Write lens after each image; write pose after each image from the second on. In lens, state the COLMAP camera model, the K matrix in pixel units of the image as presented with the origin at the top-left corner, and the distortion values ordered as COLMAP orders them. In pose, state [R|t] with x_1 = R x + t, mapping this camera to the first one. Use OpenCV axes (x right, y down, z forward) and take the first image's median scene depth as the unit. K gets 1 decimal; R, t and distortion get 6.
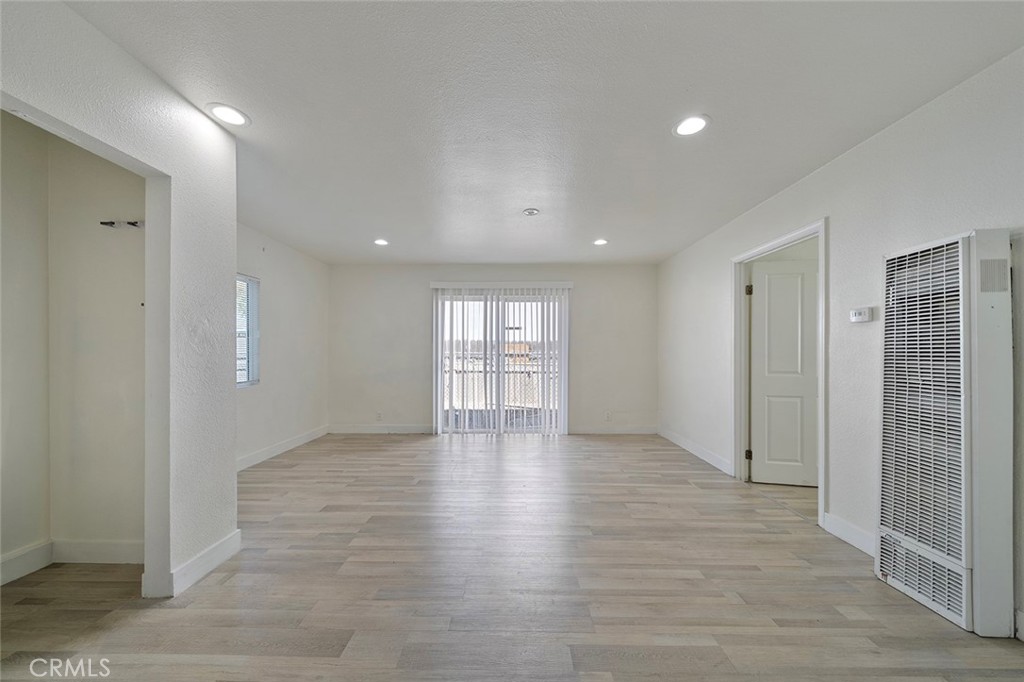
lens RADIAL K [[367.0, 0, 517.7], [0, 367.0, 347.4], [0, 0, 1]] dist [0.001285, 0.000038]
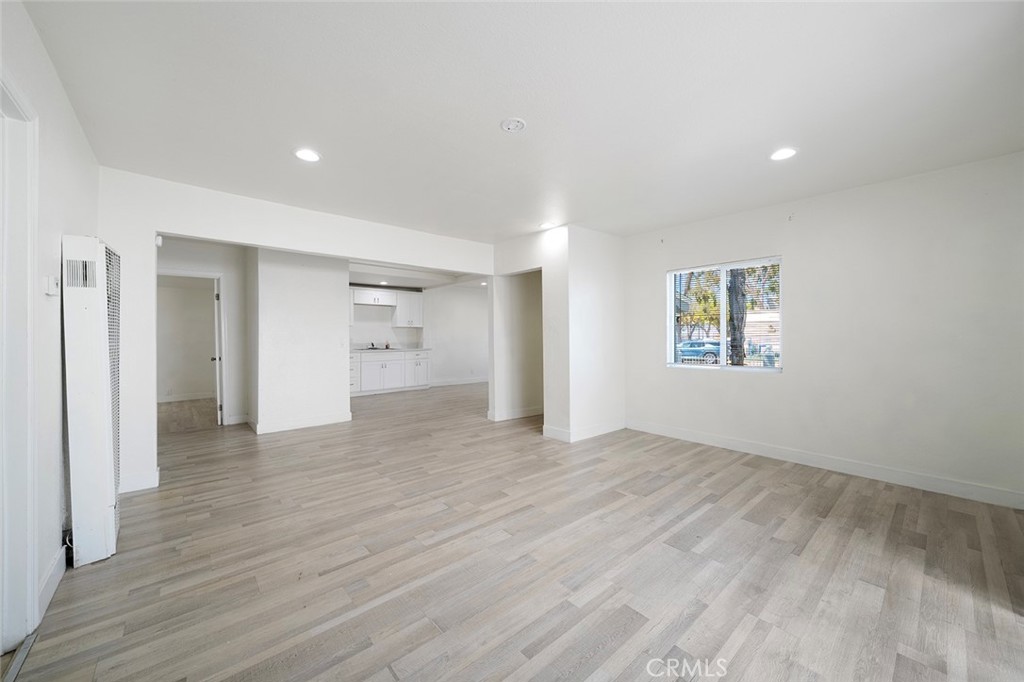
lens RADIAL K [[376.1, 0, 502.7], [0, 376.1, 343.5], [0, 0, 1]] dist [-0.000240, -0.000402]
pose [[-0.775352, 0.006241, -0.631499, 0.497988], [0.005734, 0.999980, 0.002841, 0.025471], [0.631503, -0.001418, -0.775372, 1.572502]]
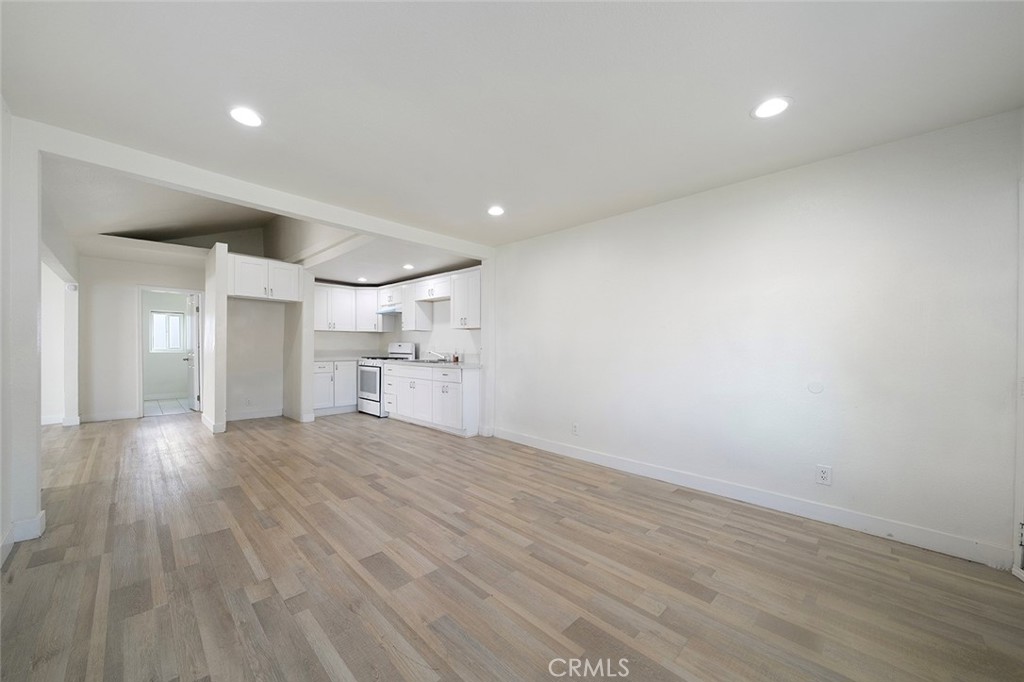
lens RADIAL K [[376.1, 0, 506.4], [0, 376.1, 344.6], [0, 0, 1]] dist [-0.000240, -0.000402]
pose [[-0.676723, -0.009310, 0.736179, -2.080526], [-0.019472, 0.999797, -0.005256, -0.011700], [-0.735980, -0.017892, -0.676767, -0.028847]]
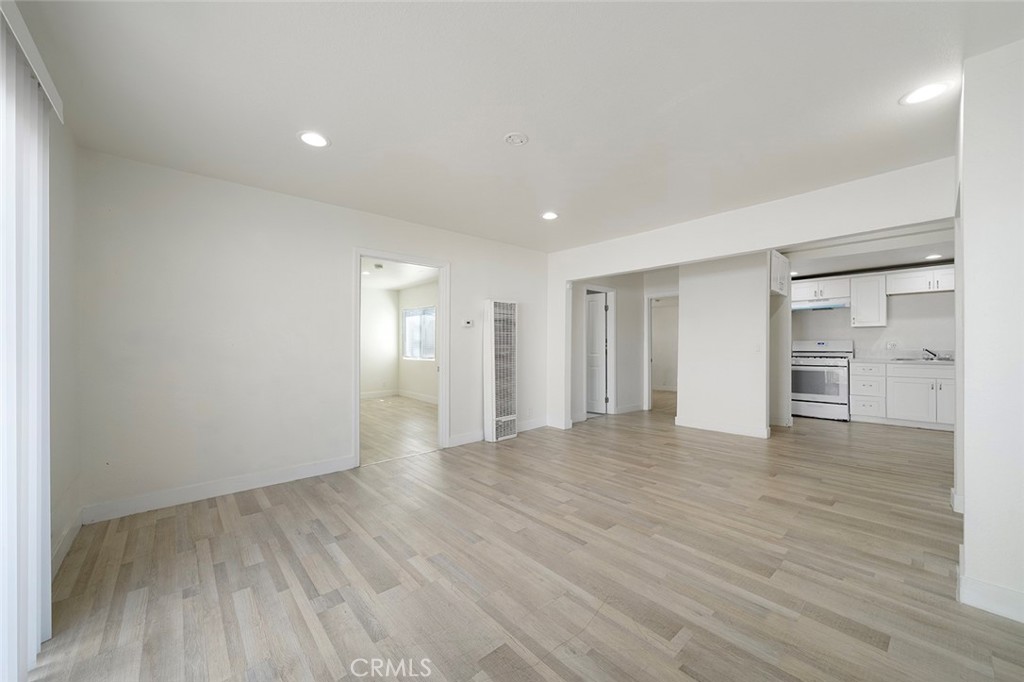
lens RADIAL K [[376.1, 0, 510.8], [0, 376.1, 342.1], [0, 0, 1]] dist [-0.000240, -0.000402]
pose [[-0.655265, 0.000049, 0.755399, -0.509557], [-0.010335, 0.999906, -0.009030, 0.022831], [-0.755329, -0.013724, -0.655202, 1.529914]]
